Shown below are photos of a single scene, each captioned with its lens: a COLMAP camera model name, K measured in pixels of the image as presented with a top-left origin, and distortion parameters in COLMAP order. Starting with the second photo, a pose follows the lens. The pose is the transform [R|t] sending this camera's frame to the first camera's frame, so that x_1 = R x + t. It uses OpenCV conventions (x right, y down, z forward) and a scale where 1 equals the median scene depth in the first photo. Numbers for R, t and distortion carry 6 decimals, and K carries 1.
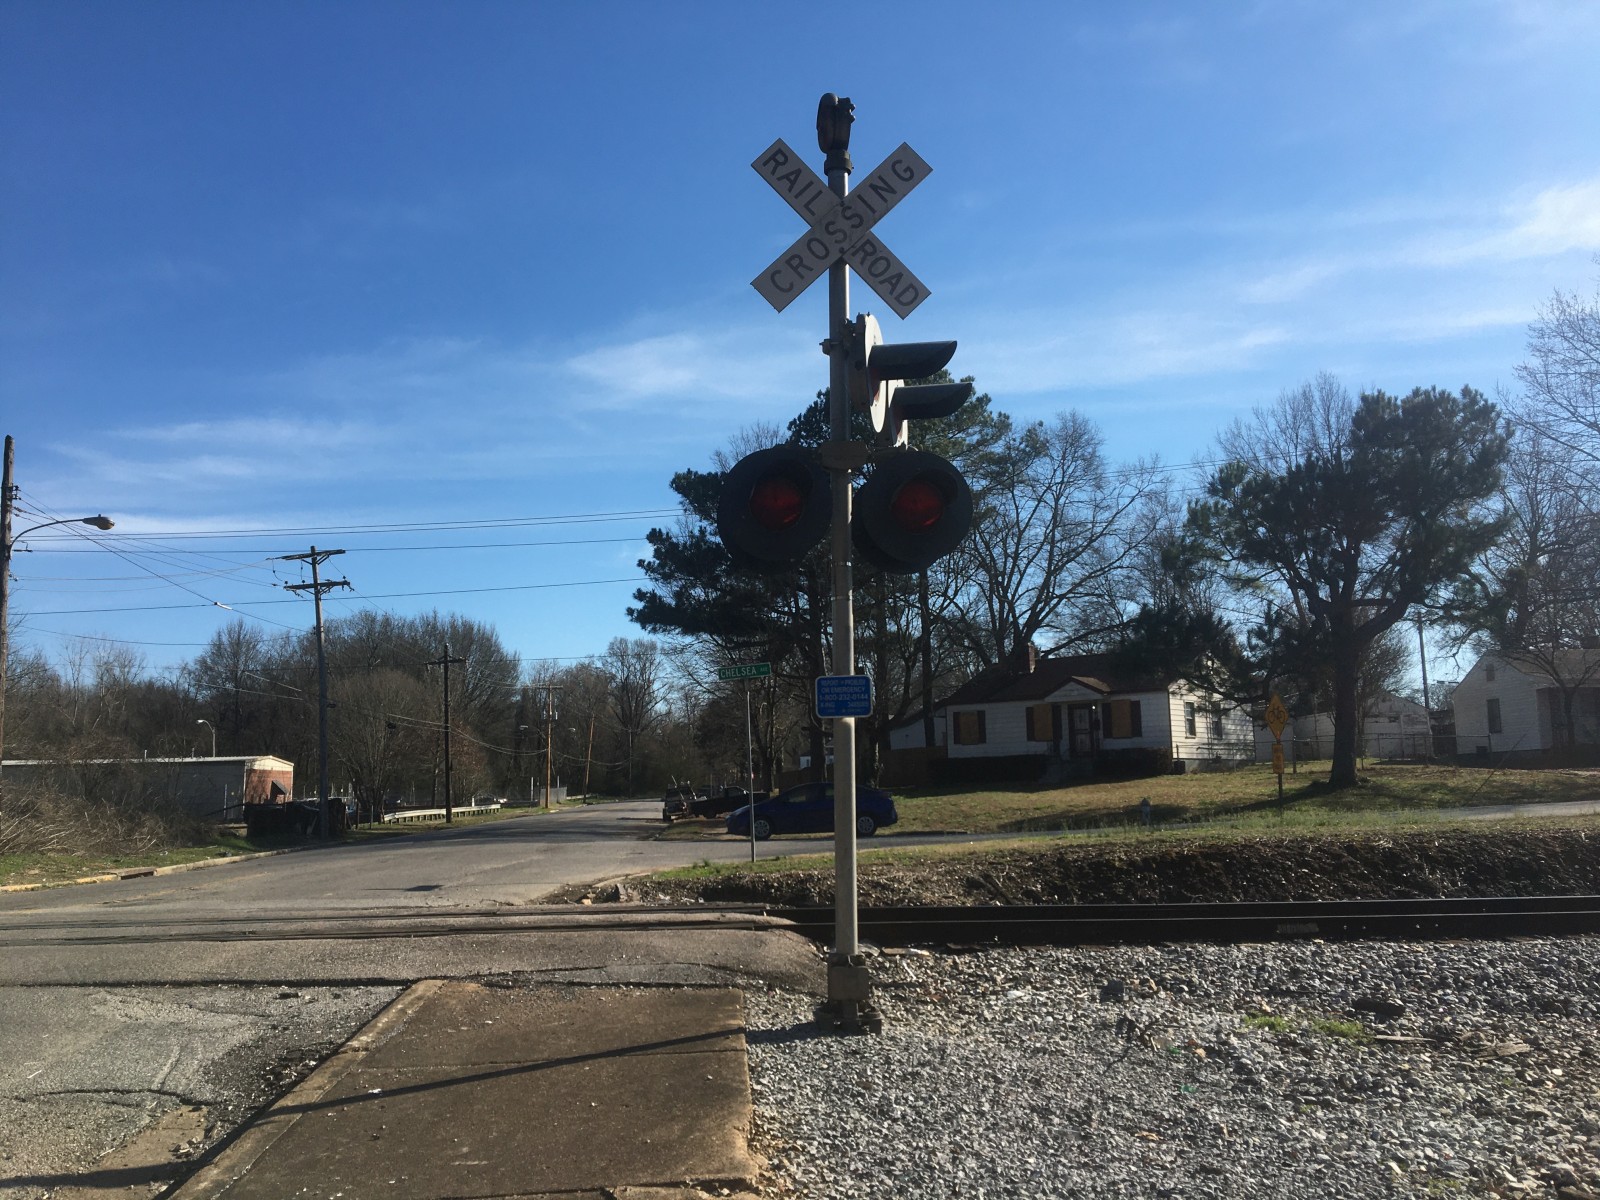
lens RADIAL K [[1327.4, 0, 780.6], [0, 1327.4, 609.8], [0, 0, 1]] dist [0.064691, -0.100790]
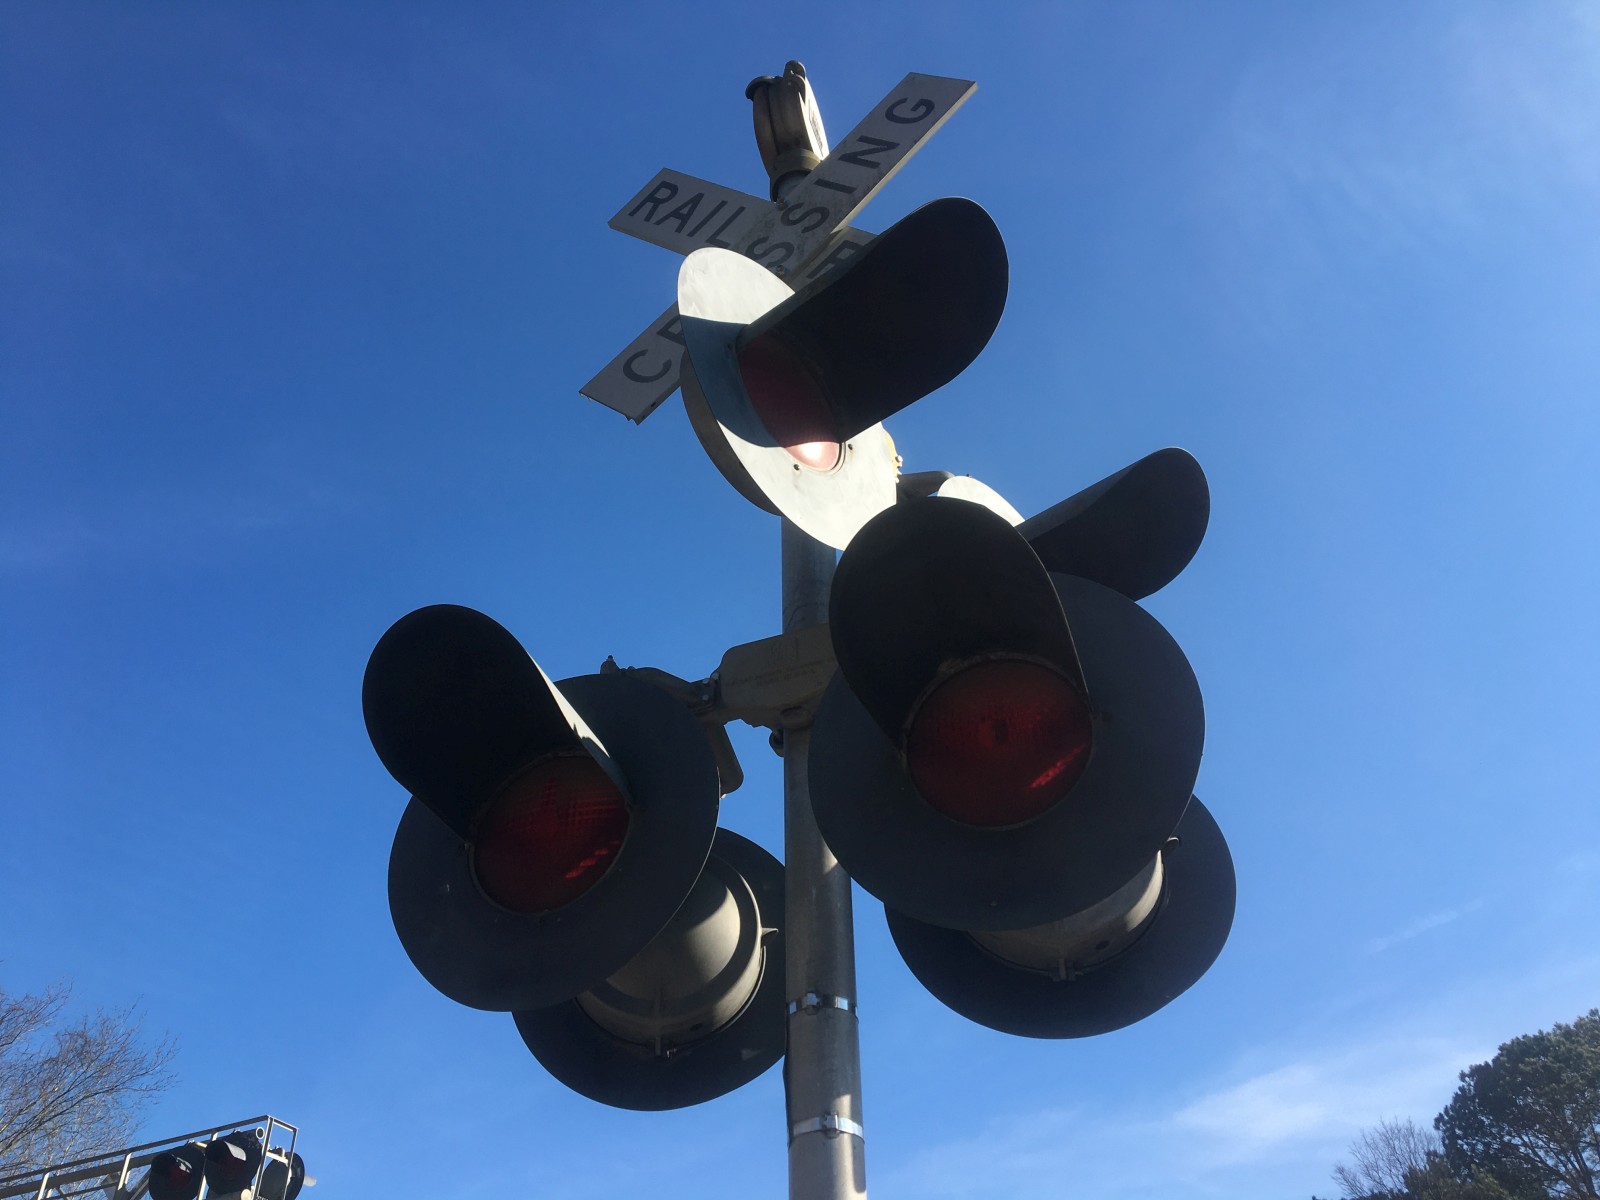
lens RADIAL K [[1331.1, 0, 770.4], [0, 1331.1, 616.2], [0, 0, 1]] dist [0.070684, -0.141942]
pose [[0.893933, -0.276452, -0.352785, 0.023068], [0.053405, 0.847208, -0.528571, 0.006496], [0.445007, 0.453667, 0.772111, 0.102366]]
